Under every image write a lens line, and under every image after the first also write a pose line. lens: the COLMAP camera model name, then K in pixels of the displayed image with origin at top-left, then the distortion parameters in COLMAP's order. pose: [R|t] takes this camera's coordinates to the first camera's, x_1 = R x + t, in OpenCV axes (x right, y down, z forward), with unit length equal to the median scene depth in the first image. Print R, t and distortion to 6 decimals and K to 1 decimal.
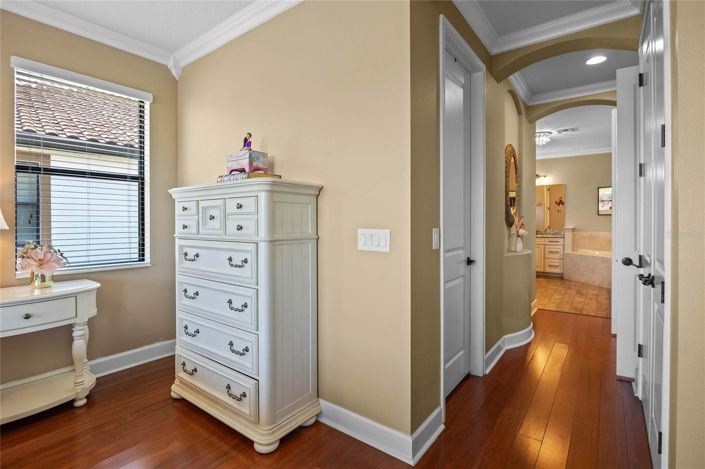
lens RADIAL K [[346.9, 0, 349.9], [0, 346.9, 230.1], [0, 0, 1]] dist [-0.025560, -0.001314]
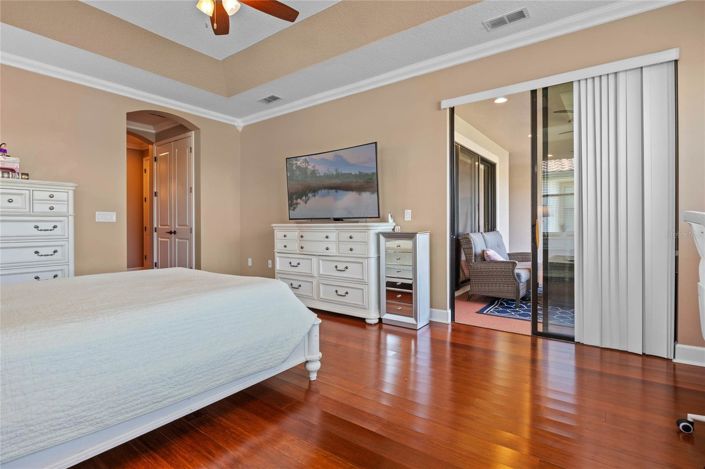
lens RADIAL K [[346.9, 0, 348.7], [0, 346.9, 229.1], [0, 0, 1]] dist [-0.025560, -0.001314]
pose [[0.007728, -0.007728, 0.999940, -1.280125], [0.019843, 0.999774, 0.007573, 0.073200], [-0.999773, 0.019783, 0.007880, -0.338910]]
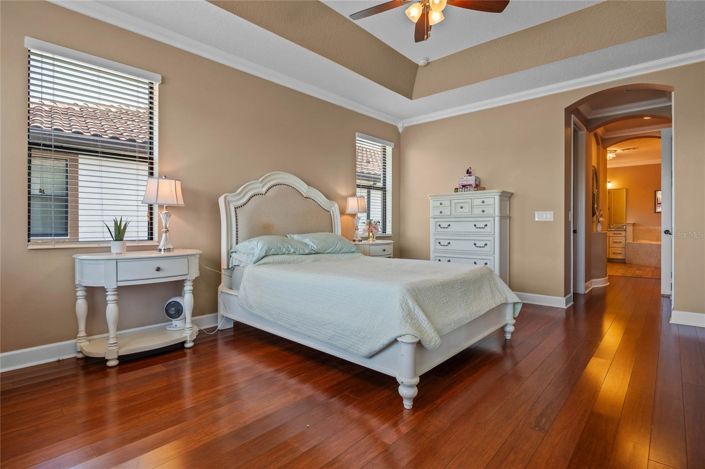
lens RADIAL K [[346.9, 0, 349.4], [0, 346.9, 229.0], [0, 0, 1]] dist [-0.025560, -0.001314]
pose [[0.993359, 0.003205, -0.115011, -0.585331], [-0.004300, 0.999948, -0.009273, 0.085852], [0.114975, 0.009706, 0.993321, -0.872217]]
